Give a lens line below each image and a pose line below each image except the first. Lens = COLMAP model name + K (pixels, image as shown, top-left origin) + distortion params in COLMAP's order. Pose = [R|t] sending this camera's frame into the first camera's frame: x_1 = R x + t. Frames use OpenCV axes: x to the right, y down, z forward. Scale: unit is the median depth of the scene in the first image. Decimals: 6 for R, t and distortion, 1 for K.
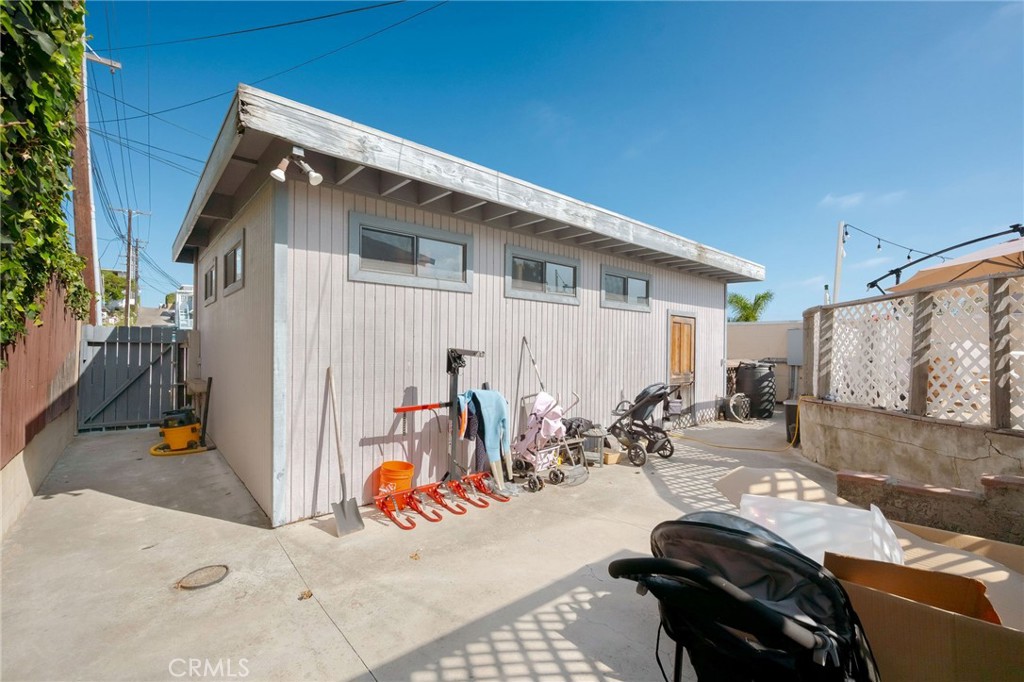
lens RADIAL K [[429.1, 0, 513.7], [0, 429.1, 349.6], [0, 0, 1]] dist [0.000316, -0.000058]
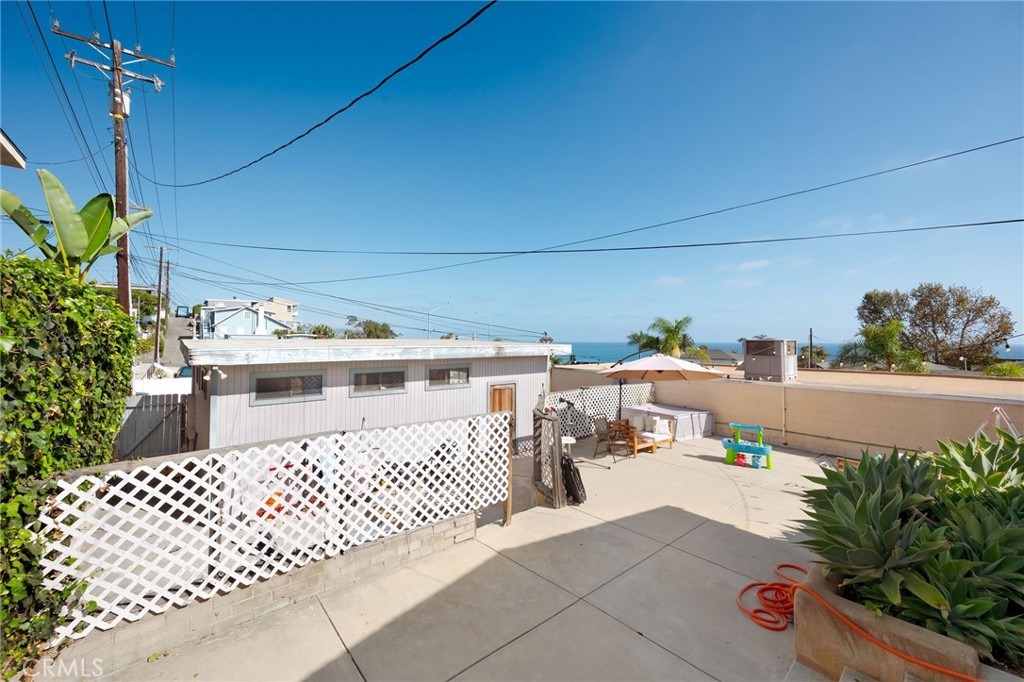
lens RADIAL K [[405.5, 0, 511.3], [0, 405.5, 333.2], [0, 0, 1]] dist [0.002401, 0.000244]
pose [[0.999778, -0.007885, -0.019526, 0.498740], [0.007333, 0.999576, -0.028183, -0.241892], [0.019740, 0.028033, 0.999412, -0.516247]]
